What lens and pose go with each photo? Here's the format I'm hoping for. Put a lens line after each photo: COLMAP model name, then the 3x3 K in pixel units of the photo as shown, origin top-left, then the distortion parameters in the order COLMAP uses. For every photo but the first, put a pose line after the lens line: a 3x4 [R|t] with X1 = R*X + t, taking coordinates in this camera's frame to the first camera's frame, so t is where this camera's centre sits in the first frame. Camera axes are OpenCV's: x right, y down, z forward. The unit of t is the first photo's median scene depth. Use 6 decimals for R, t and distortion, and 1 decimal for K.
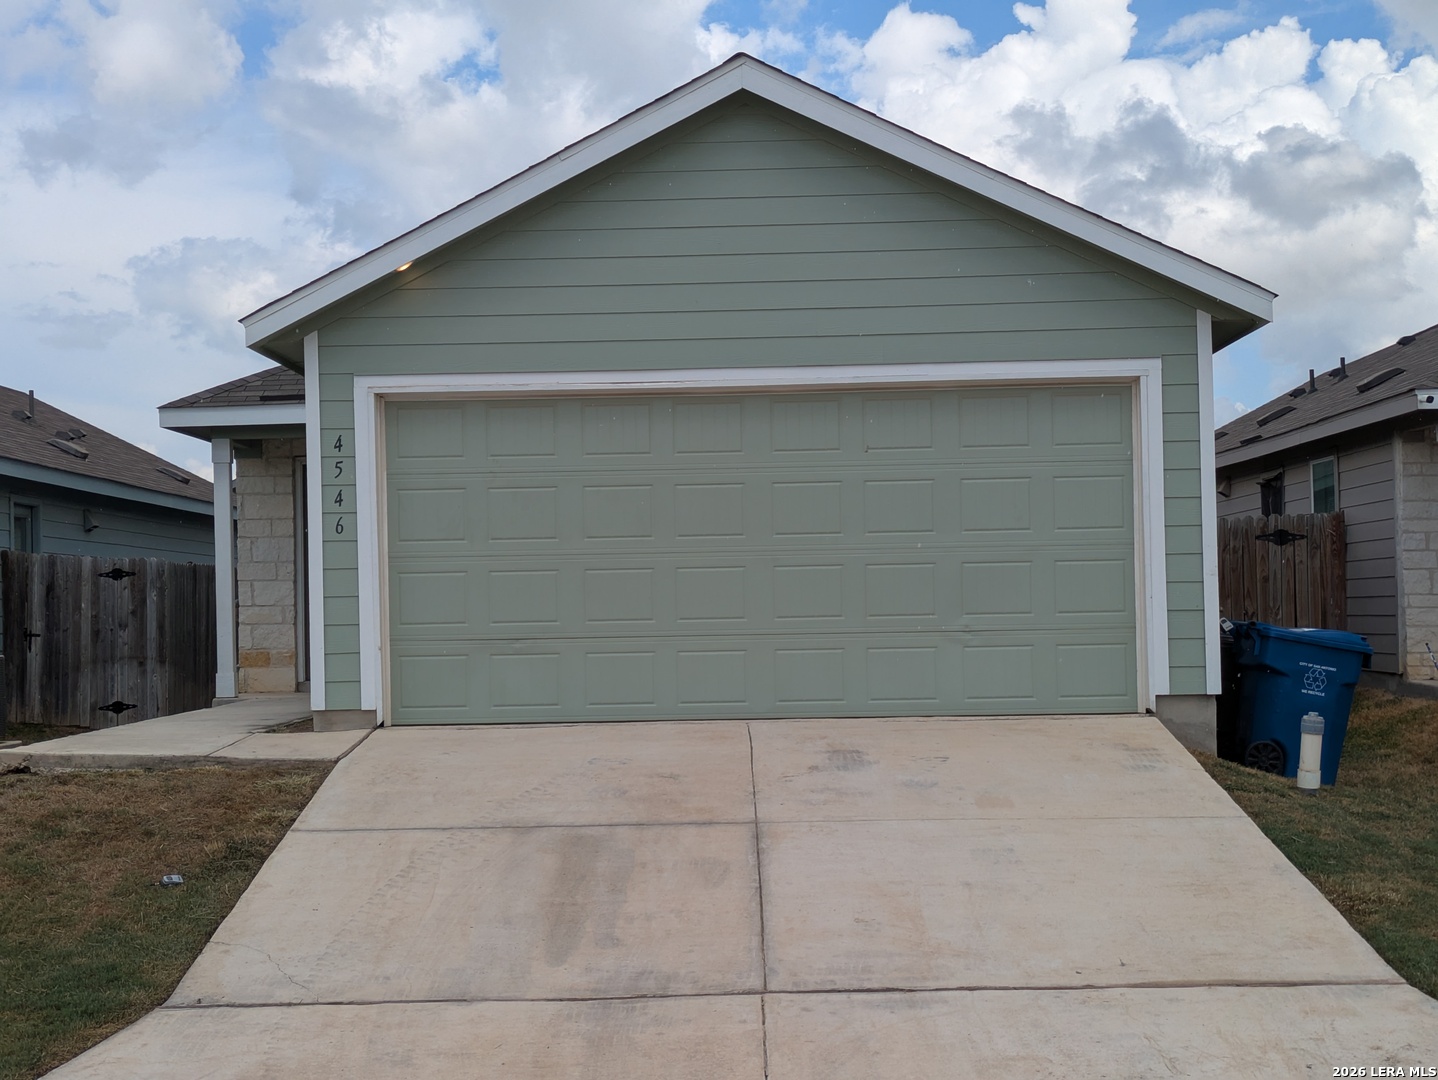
lens RADIAL K [[2148.2, 0, 717.1], [0, 2148.2, 584.9], [0, 0, 1]] dist [0.047605, -0.082297]
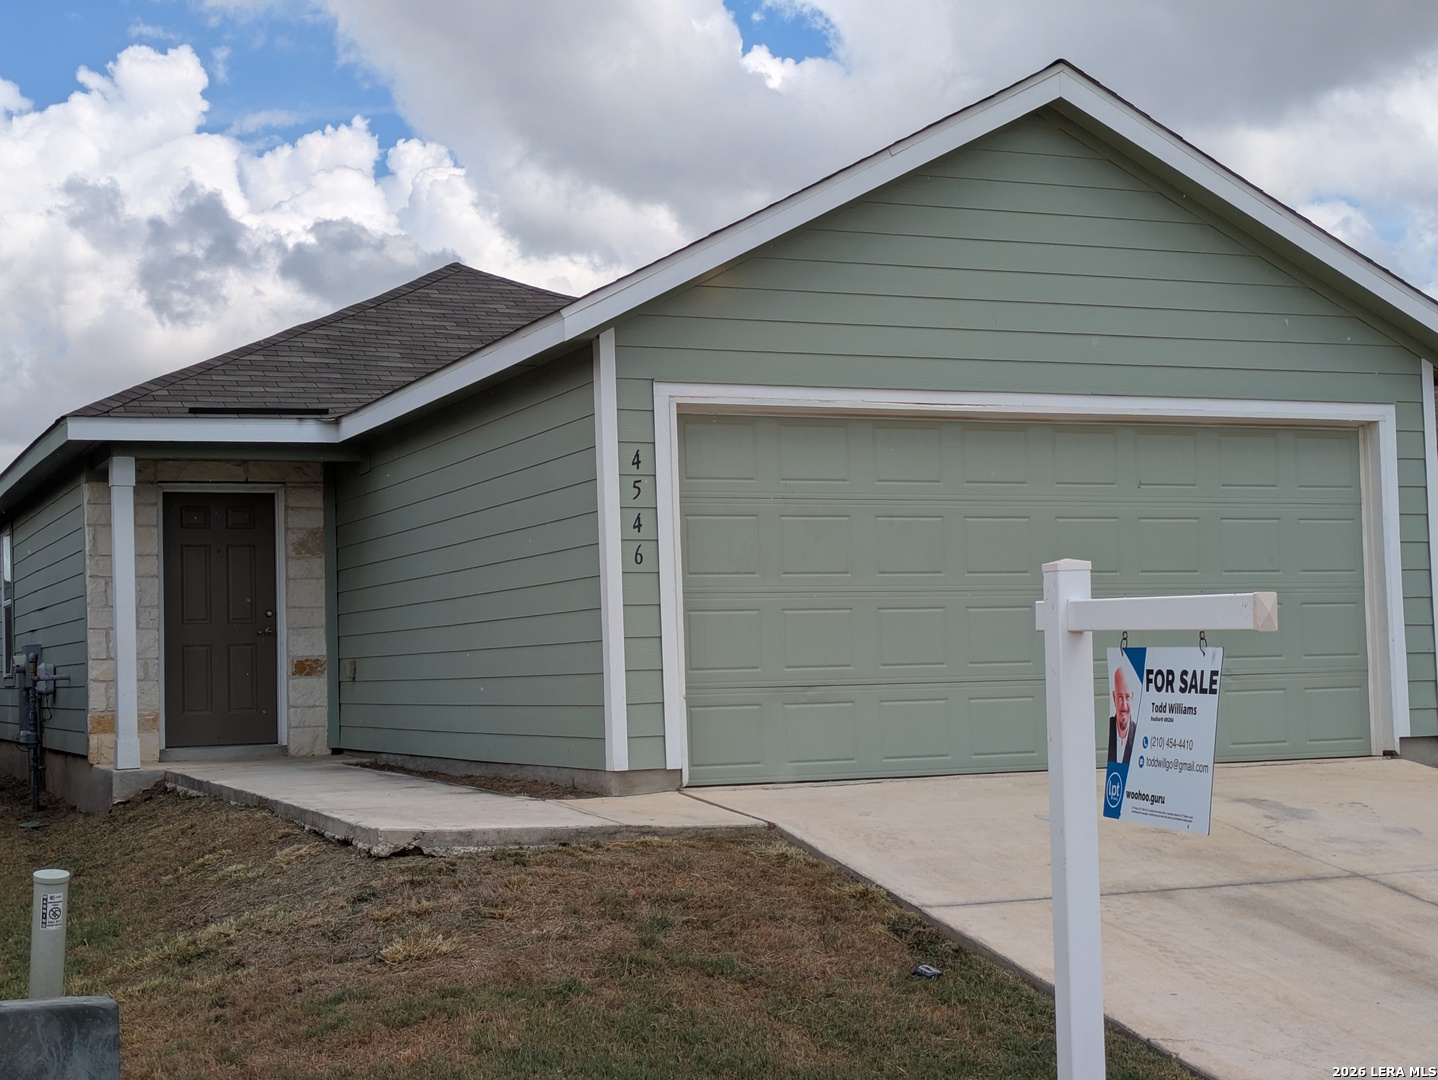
lens RADIAL K [[2148.2, 0, 717.1], [0, 2148.2, 584.9], [0, 0, 1]] dist [0.047605, -0.082297]
pose [[0.911731, 0.011988, 0.410613, -0.497890], [0.001531, 0.999468, -0.032580, 0.012319], [-0.410785, 0.030333, 0.911228, 0.206344]]
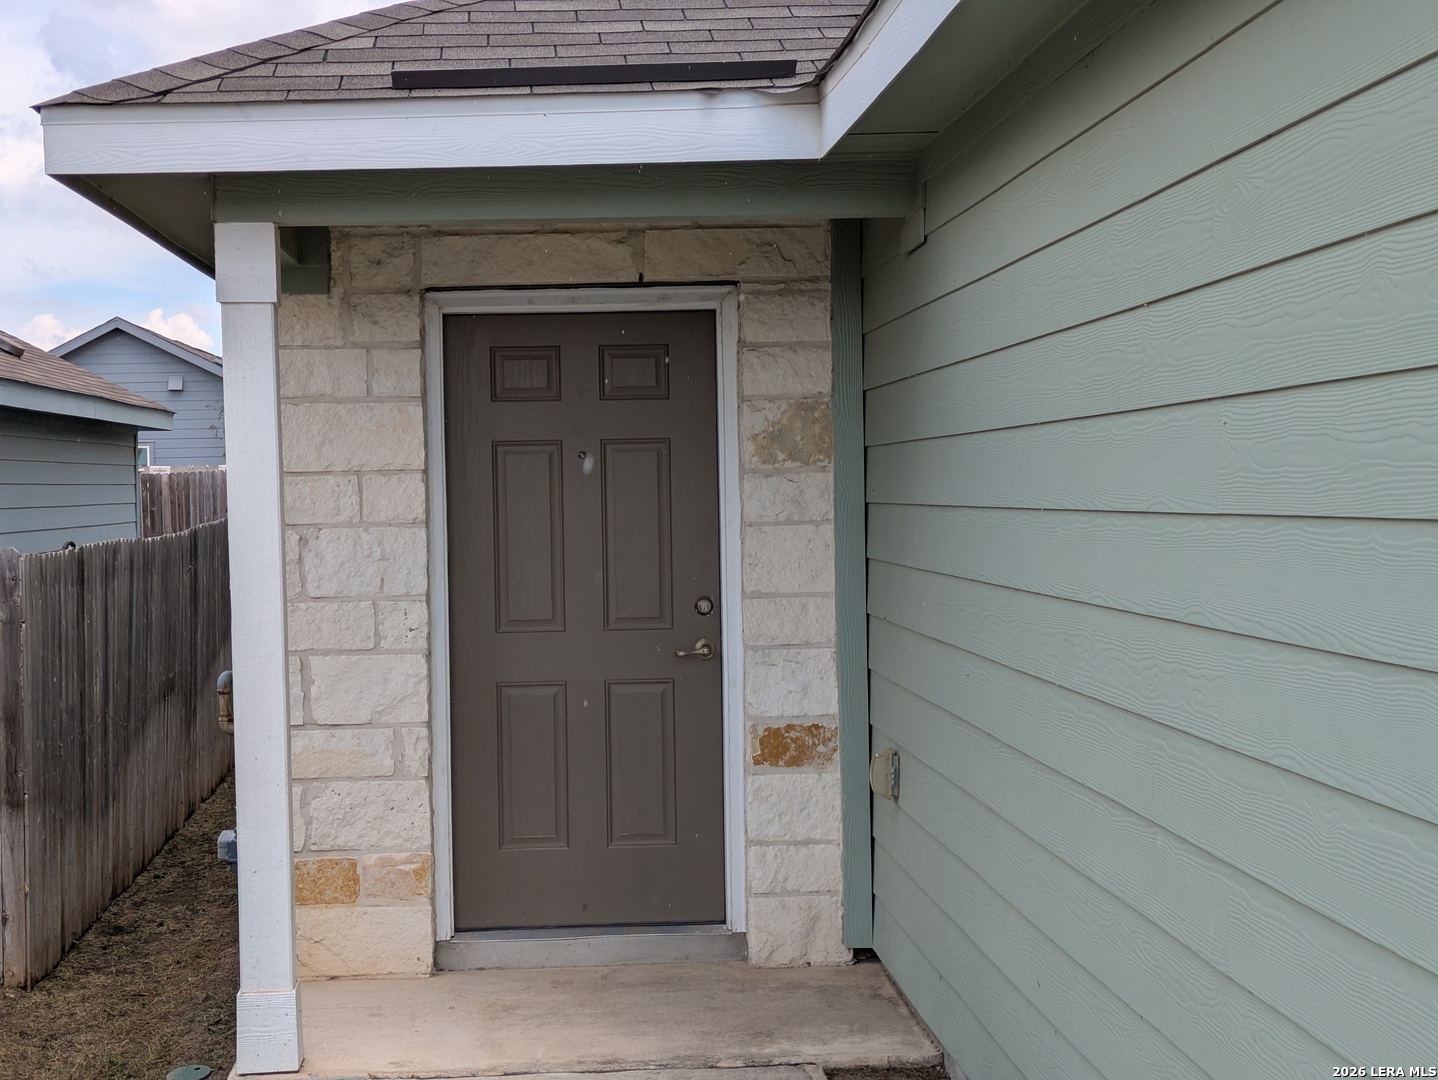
lens RADIAL K [[2178.8, 0, 600.4], [0, 2178.8, 544.5], [0, 0, 1]] dist [0.114204, 0.007543]
pose [[0.999189, -0.002012, 0.040203, -0.265048], [0.000378, 0.999174, 0.040629, -0.048189], [-0.040252, -0.040581, 0.998365, 0.944130]]
